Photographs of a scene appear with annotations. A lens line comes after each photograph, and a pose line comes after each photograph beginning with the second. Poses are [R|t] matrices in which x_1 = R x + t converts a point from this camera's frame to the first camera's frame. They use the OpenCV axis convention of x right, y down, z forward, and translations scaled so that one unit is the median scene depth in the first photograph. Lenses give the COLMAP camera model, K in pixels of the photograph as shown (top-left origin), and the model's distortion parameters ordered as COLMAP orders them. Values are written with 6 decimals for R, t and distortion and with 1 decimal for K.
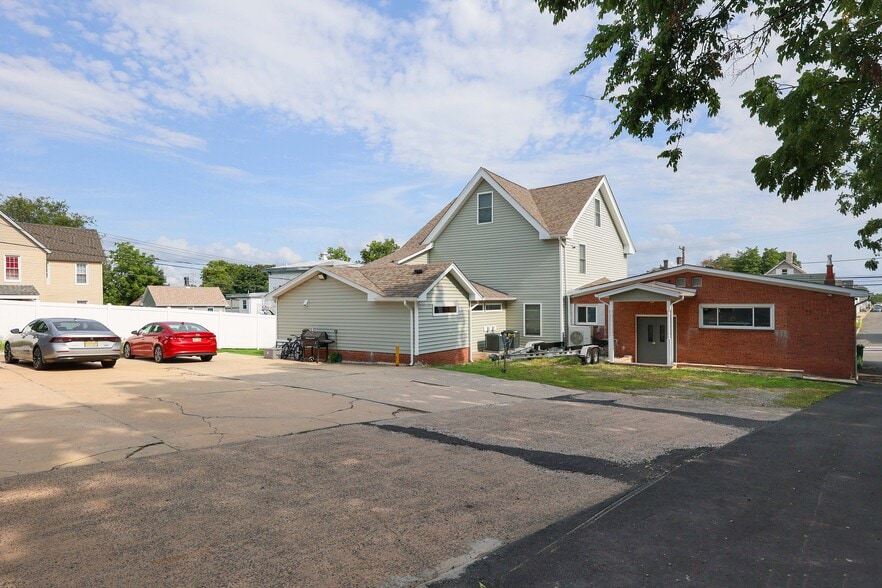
lens RADIAL K [[679.2, 0, 441.1], [0, 679.2, 322.9], [0, 0, 1]] dist [-0.000171, -0.002353]
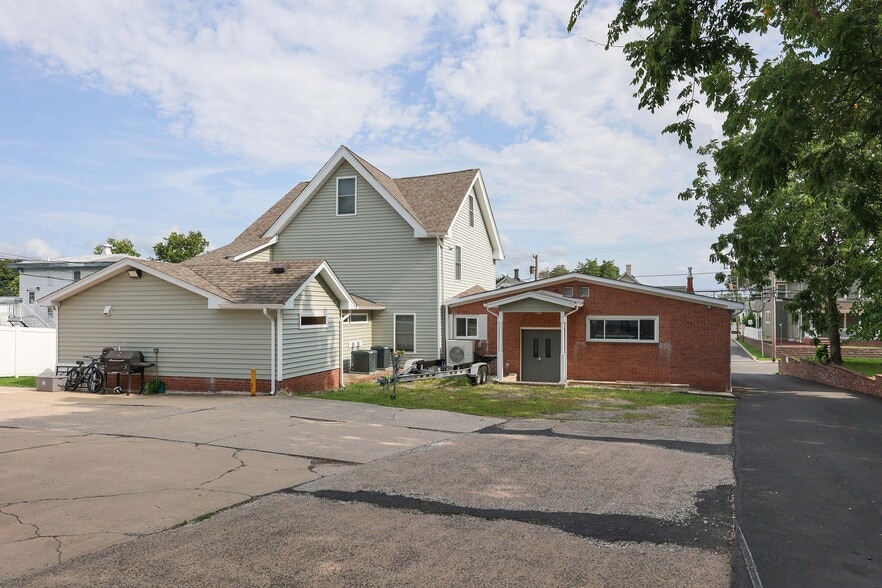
lens RADIAL K [[679.2, 0, 441.1], [0, 679.2, 322.9], [0, 0, 1]] dist [-0.000171, -0.002353]
pose [[0.924664, 0.002777, 0.380774, -0.150924], [0.005545, 0.999769, -0.020757, 0.000127], [-0.380743, 0.021305, 0.924435, 0.223505]]
